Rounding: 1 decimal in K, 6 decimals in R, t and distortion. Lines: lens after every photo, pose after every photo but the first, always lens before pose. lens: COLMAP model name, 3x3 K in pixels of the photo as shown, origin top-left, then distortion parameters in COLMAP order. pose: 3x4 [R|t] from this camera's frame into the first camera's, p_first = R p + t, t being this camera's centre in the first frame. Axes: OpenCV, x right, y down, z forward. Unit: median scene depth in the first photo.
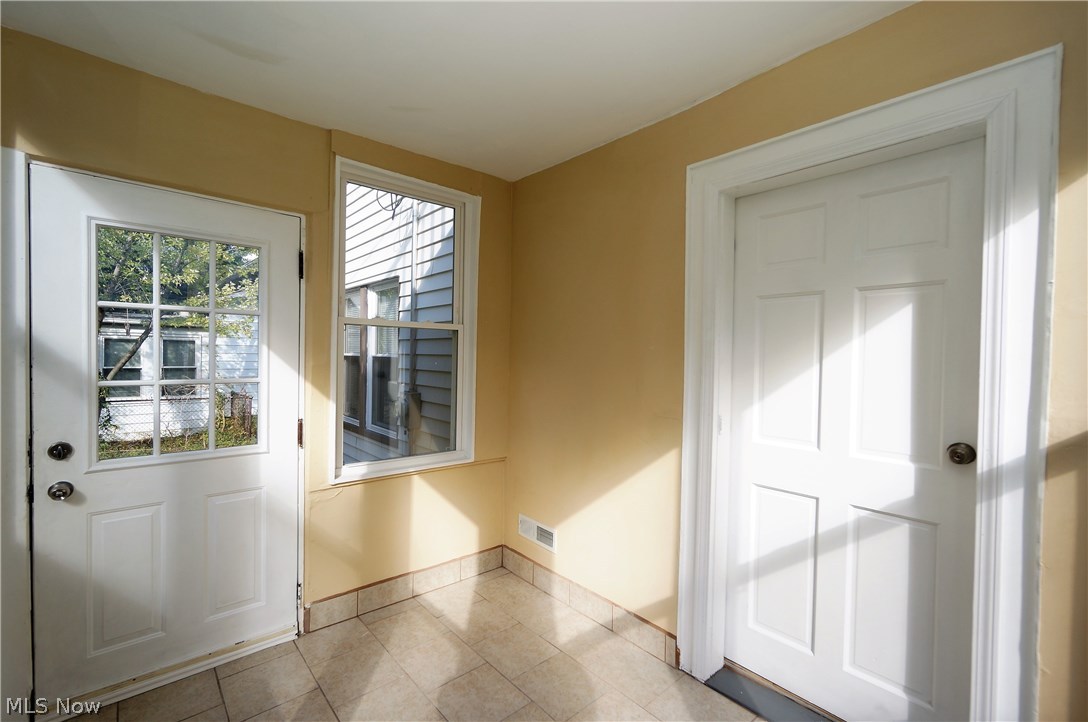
lens RADIAL K [[464.5, 0, 543.5], [0, 464.5, 363.8], [0, 0, 1]] dist [-0.013891, 0.000741]
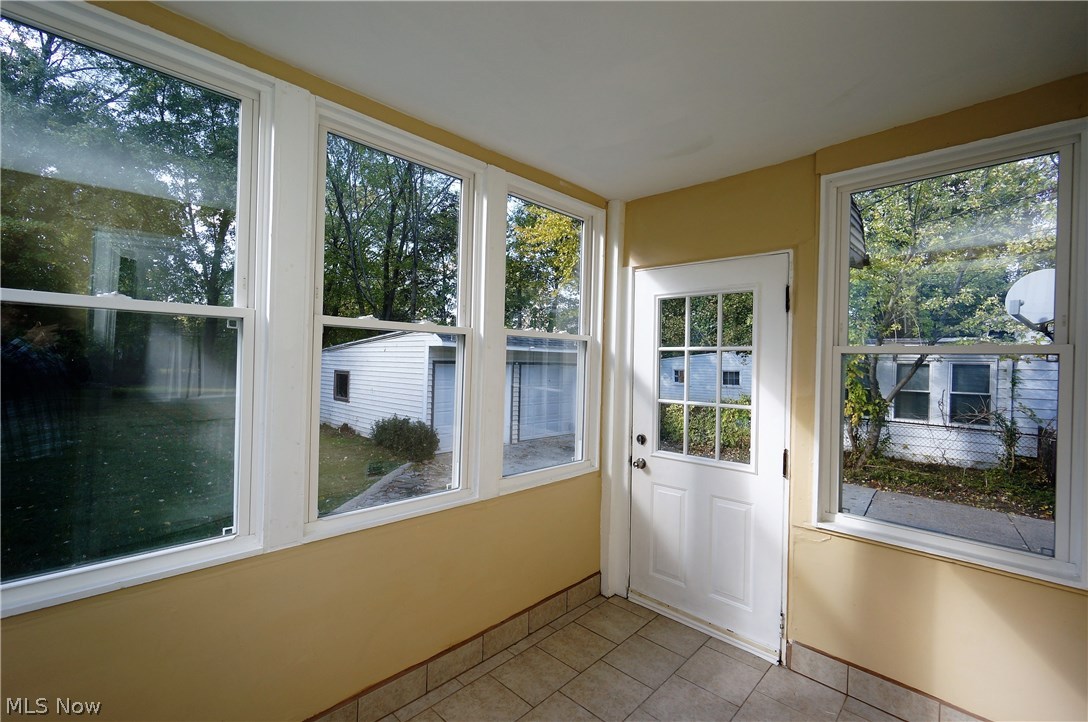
lens RADIAL K [[464.5, 0, 543.5], [0, 464.5, 363.8], [0, 0, 1]] dist [-0.013891, 0.000741]
pose [[0.061514, -0.011760, -0.998037, 0.462727], [-0.038989, 0.999139, -0.014176, -0.034595], [0.997344, 0.039784, 0.061003, 0.405059]]
